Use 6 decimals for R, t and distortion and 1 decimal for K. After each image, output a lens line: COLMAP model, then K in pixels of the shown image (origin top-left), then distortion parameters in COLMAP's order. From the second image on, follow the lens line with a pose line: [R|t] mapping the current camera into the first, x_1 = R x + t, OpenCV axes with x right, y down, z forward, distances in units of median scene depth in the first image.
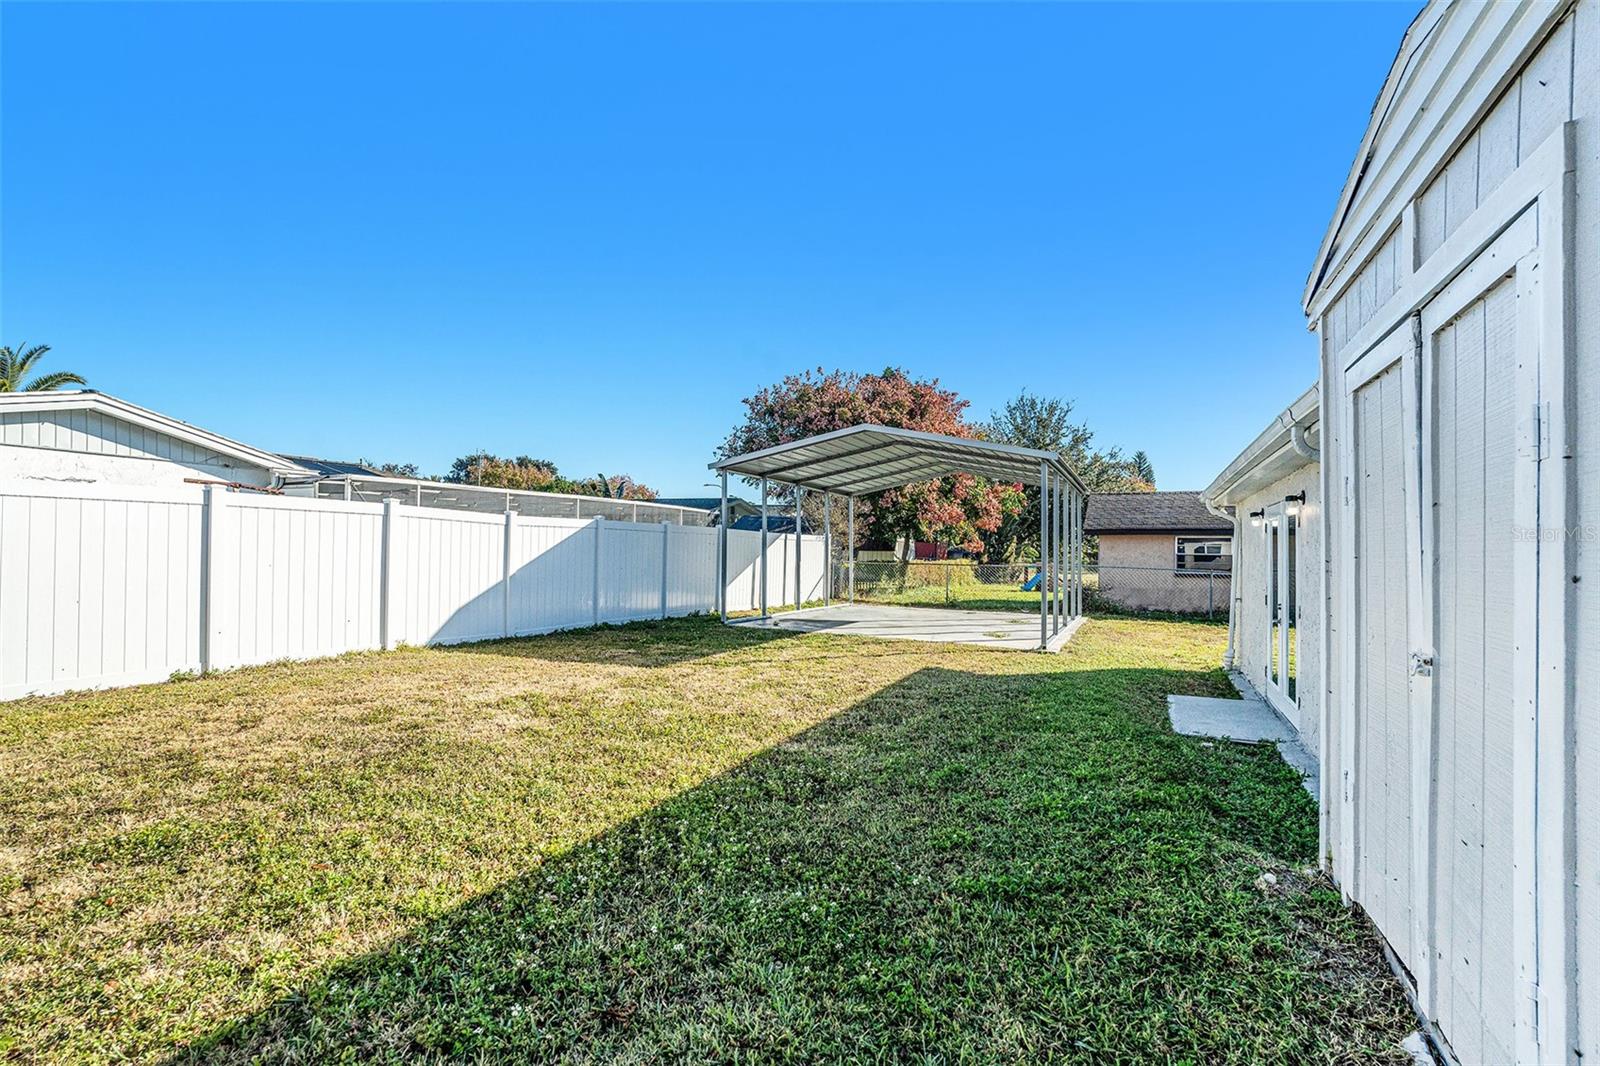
lens RADIAL K [[729.3, 0, 800.0], [0, 729.3, 523.3], [0, 0, 1]] dist [-0.049767, 0.020778]
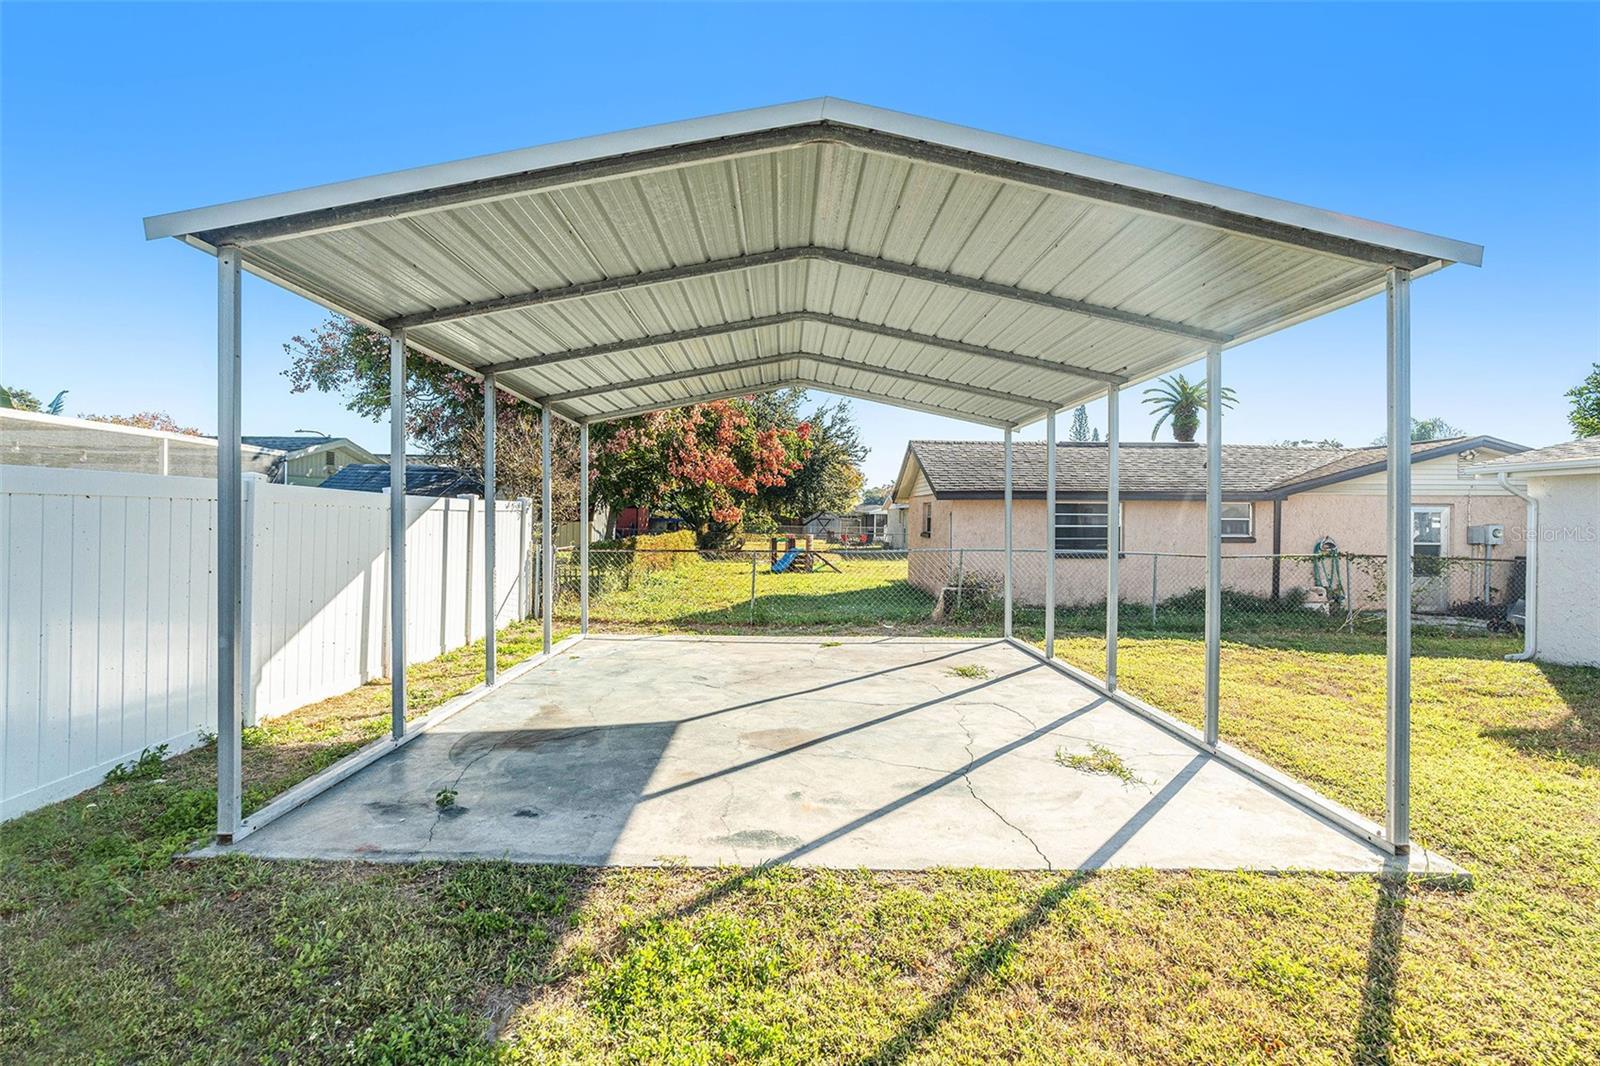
lens RADIAL K [[736.3, 0, 810.3], [0, 736.3, 506.1], [0, 0, 1]] dist [-0.011140, -0.000025]
pose [[0.889911, -0.003981, 0.456116, -0.025763], [-0.009522, 0.999582, 0.027302, 0.004402], [-0.456034, -0.028639, 0.889501, 0.455883]]
